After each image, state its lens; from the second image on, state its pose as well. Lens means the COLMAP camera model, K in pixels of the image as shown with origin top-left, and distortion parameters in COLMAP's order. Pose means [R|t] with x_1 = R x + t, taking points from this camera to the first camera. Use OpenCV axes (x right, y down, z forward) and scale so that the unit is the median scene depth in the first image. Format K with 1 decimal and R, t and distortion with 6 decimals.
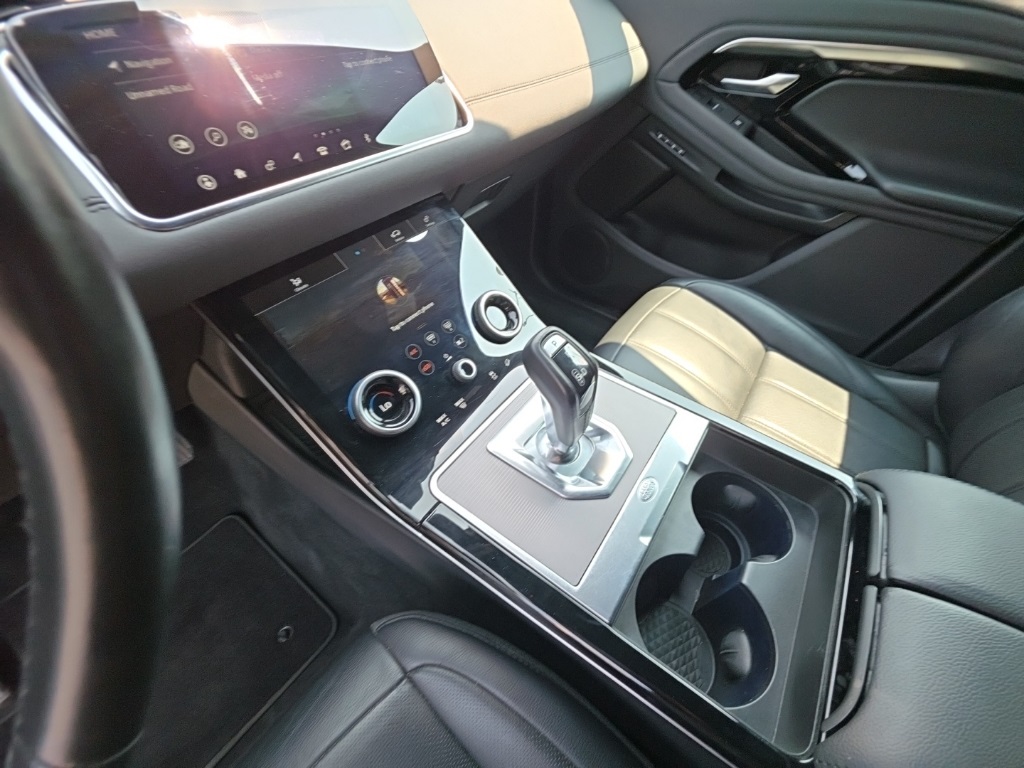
lens RADIAL K [[410.6, 0, 511.5], [0, 410.6, 387.7], [0, 0, 1]] dist [0.012454, -0.008549]
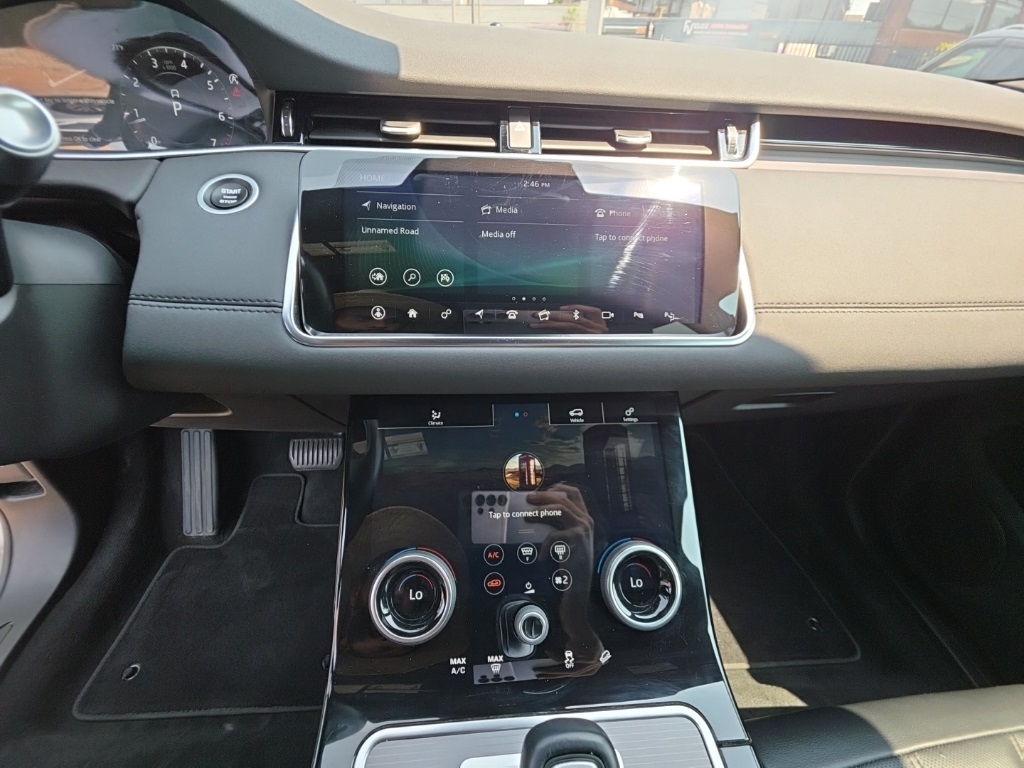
lens RADIAL K [[410.6, 0, 511.4], [0, 410.6, 386.8], [0, 0, 1]] dist [0.012454, -0.008549]
pose [[0.643911, 0.448203, -0.620074, 0.118877], [-0.567434, 0.823398, 0.005923, -0.366531], [0.513222, 0.348037, 0.784521, 0.300312]]
